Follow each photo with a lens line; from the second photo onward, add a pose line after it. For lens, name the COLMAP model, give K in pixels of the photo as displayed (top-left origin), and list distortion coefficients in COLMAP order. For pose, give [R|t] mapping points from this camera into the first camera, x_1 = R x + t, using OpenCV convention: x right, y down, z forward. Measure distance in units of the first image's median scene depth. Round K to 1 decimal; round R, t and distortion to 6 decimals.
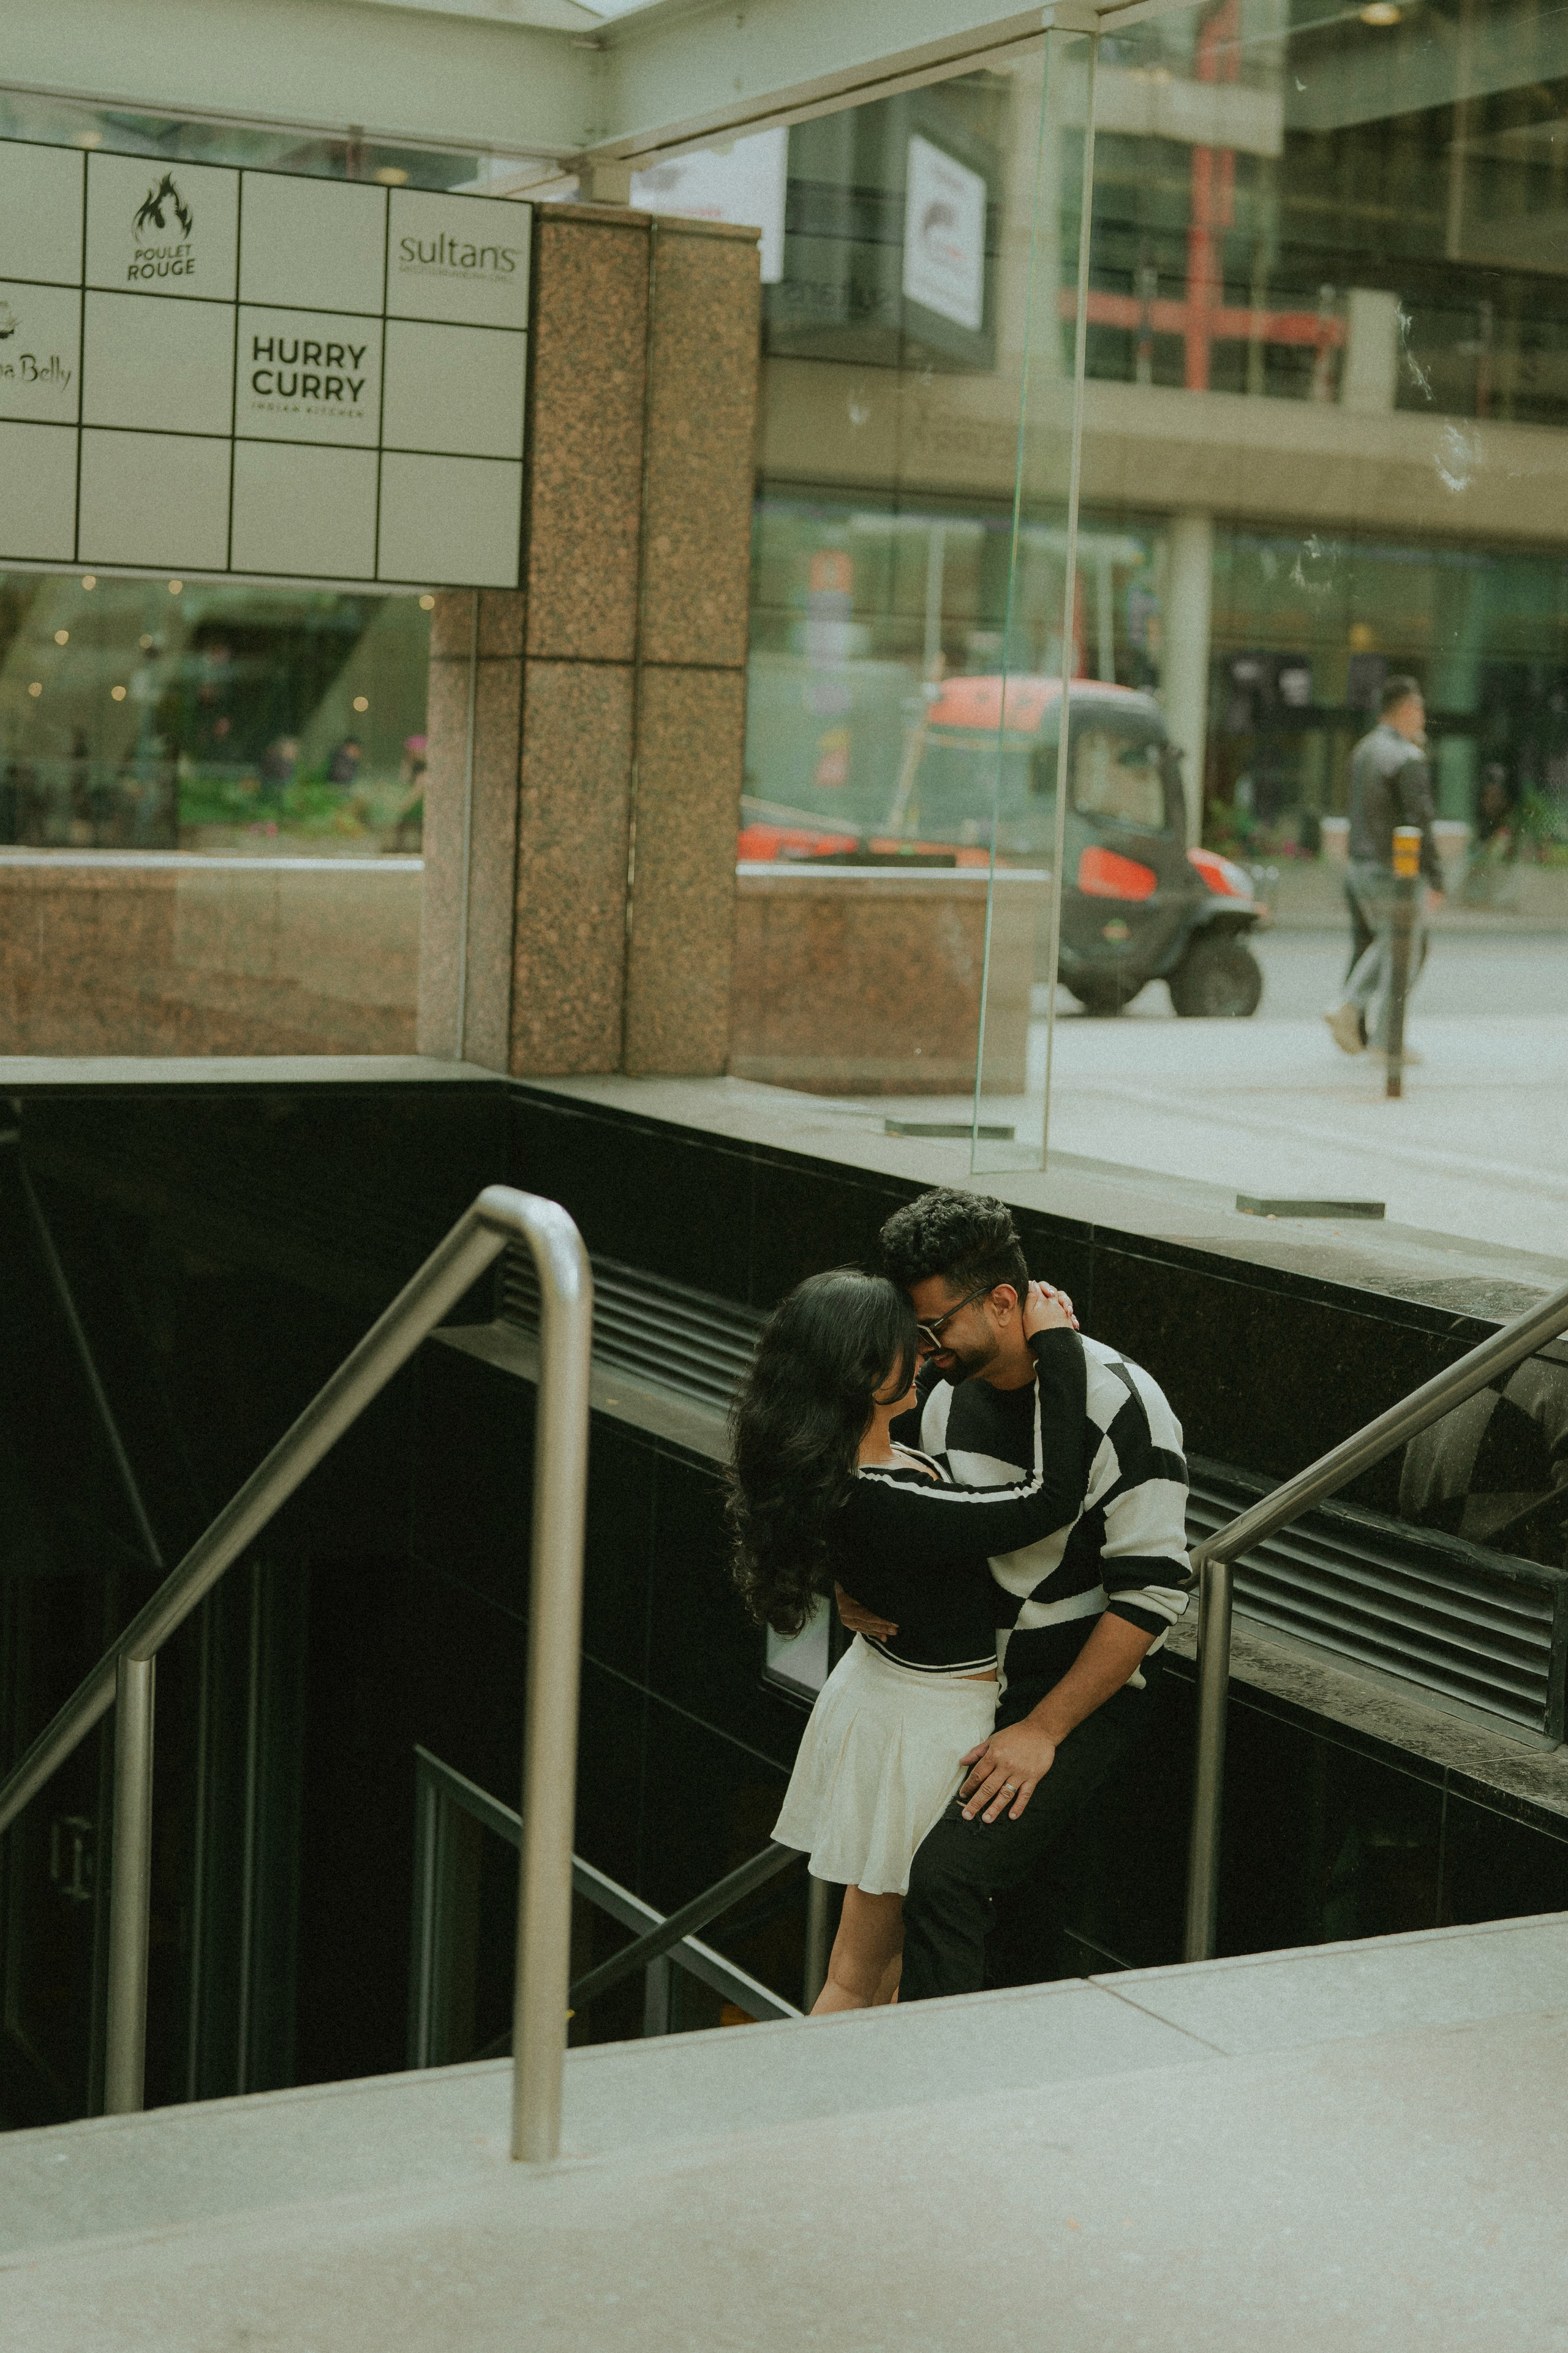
lens RADIAL K [[3434.8, 0, 814.2], [0, 3434.8, 1043.1], [0, 0, 1]] dist [0.012991, 0.000000]
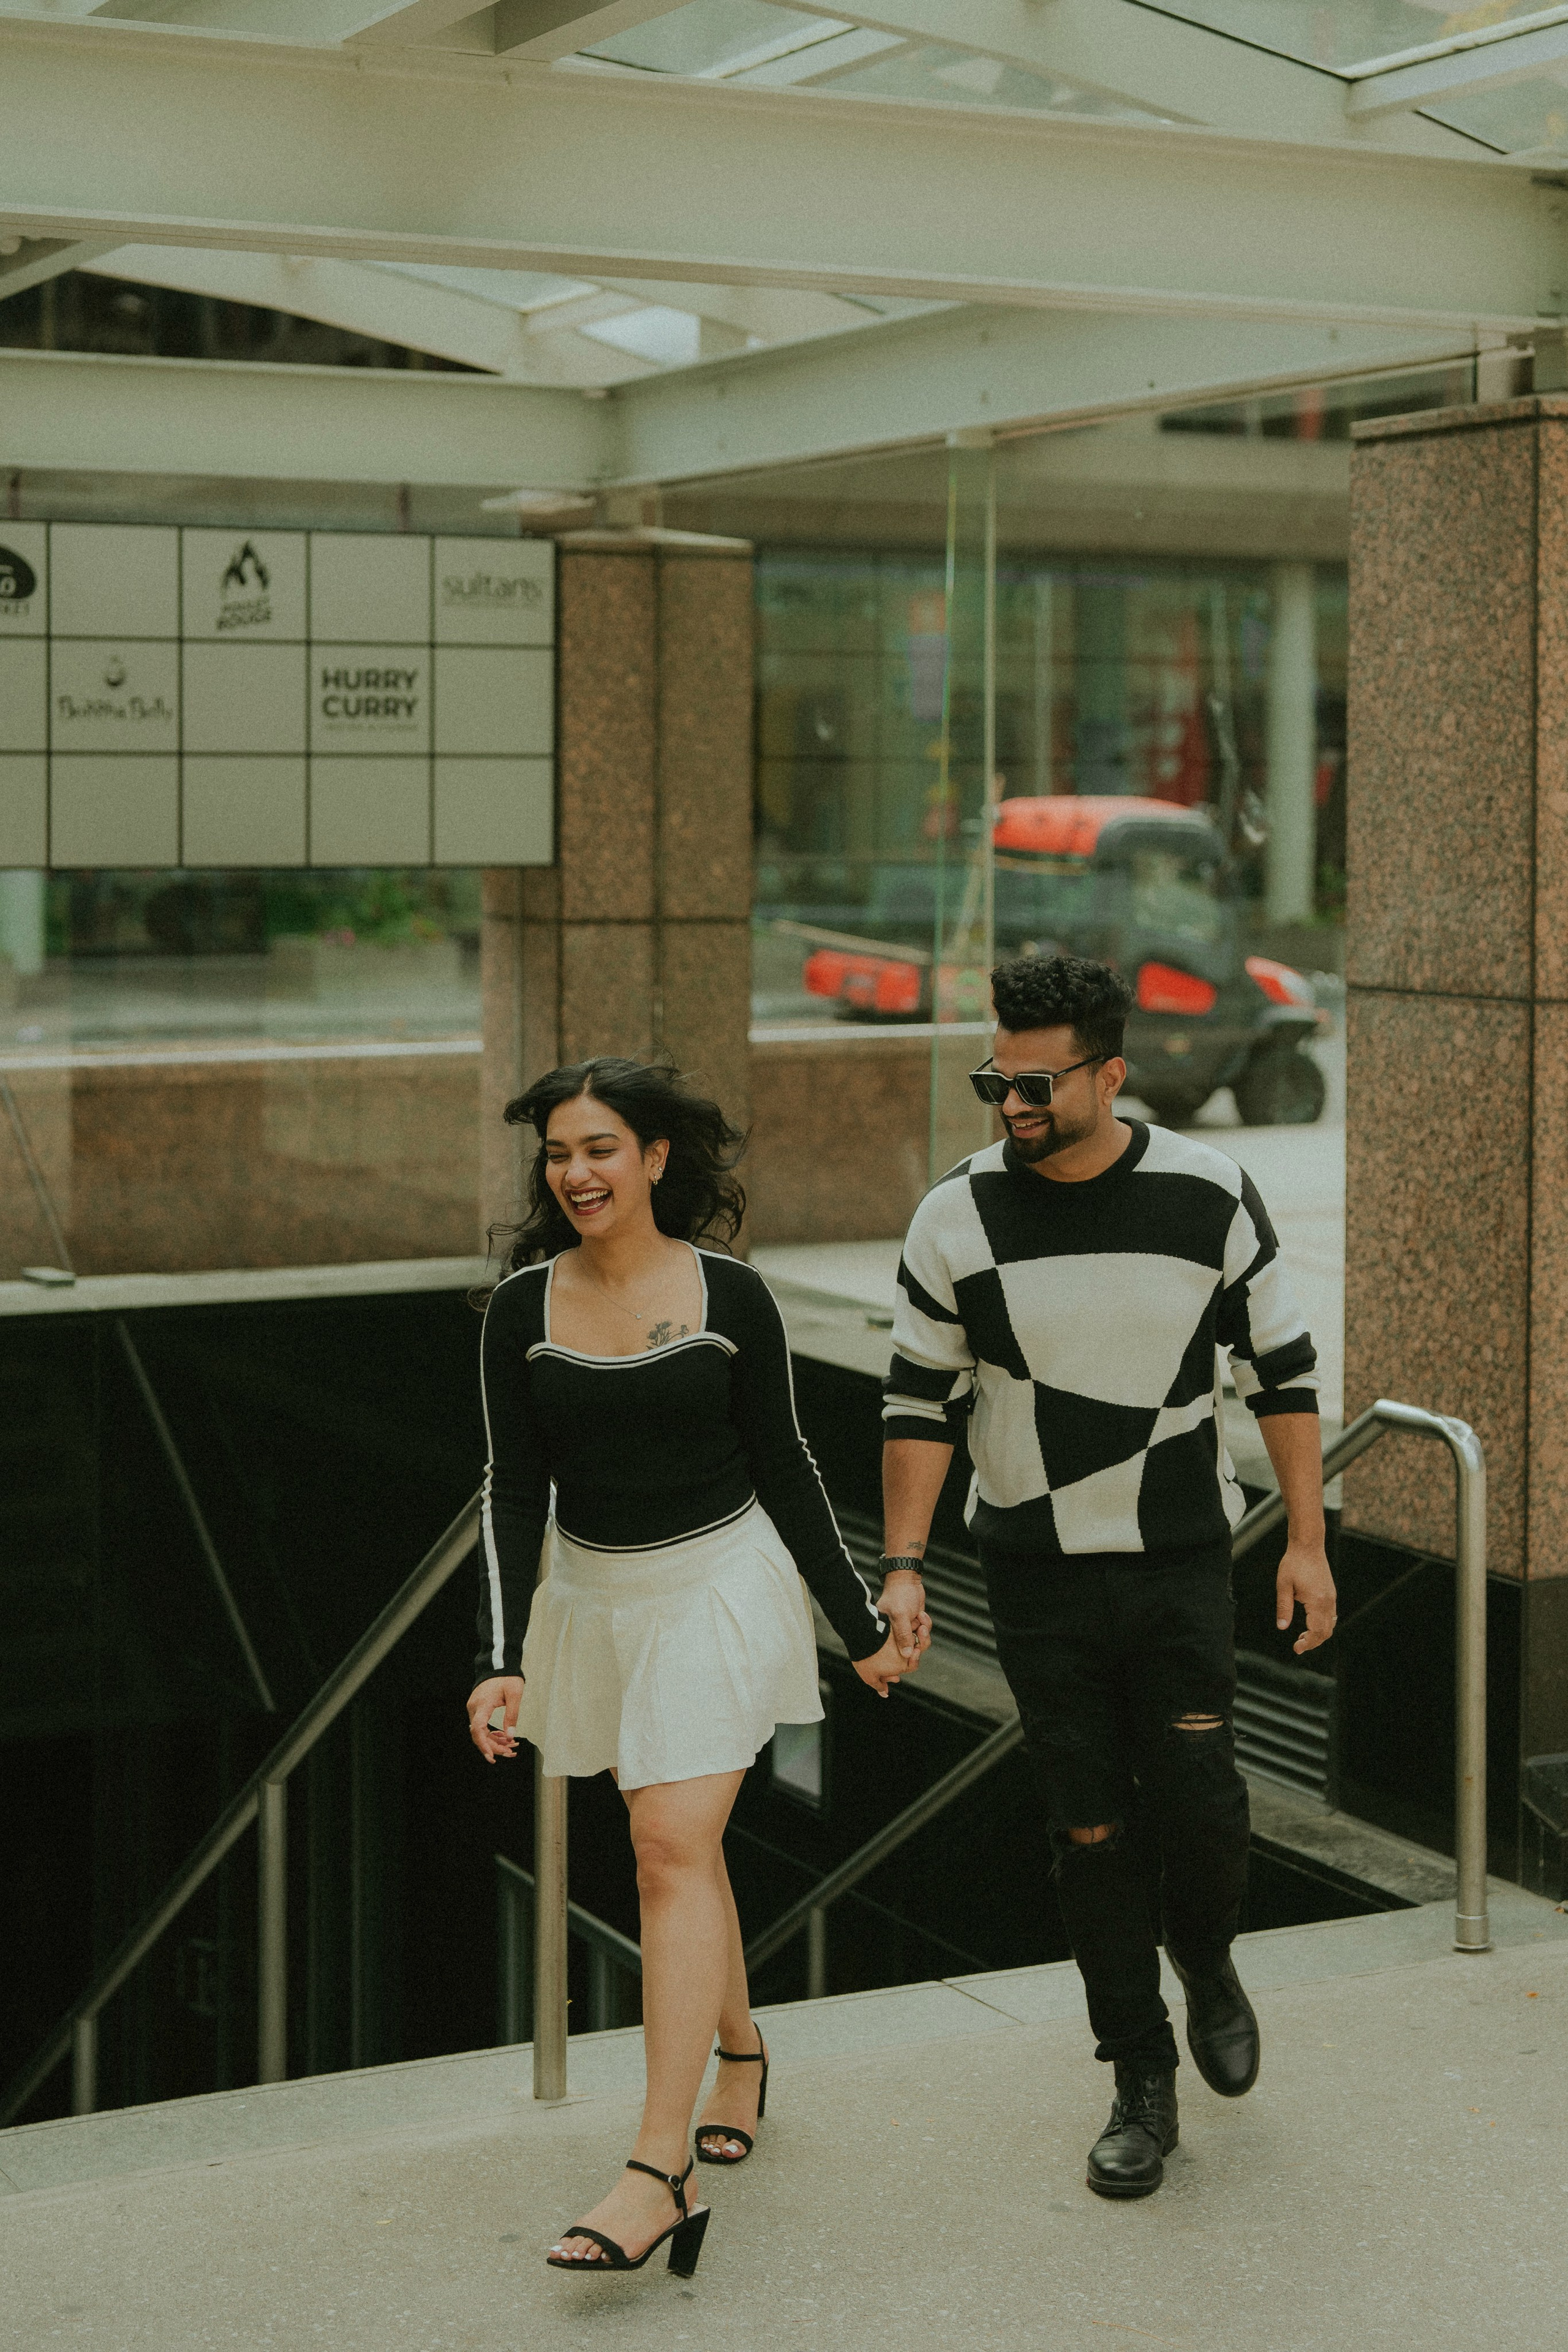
lens RADIAL K [[3569.4, 0, 909.7], [0, 3569.4, 992.5], [0, 0, 1]] dist [0.018721, 0.000000]
pose [[0.999343, -0.036211, -0.001202, 0.035469], [0.036138, 0.998596, -0.038722, -0.035906], [0.002602, 0.038653, 0.999249, -0.219159]]
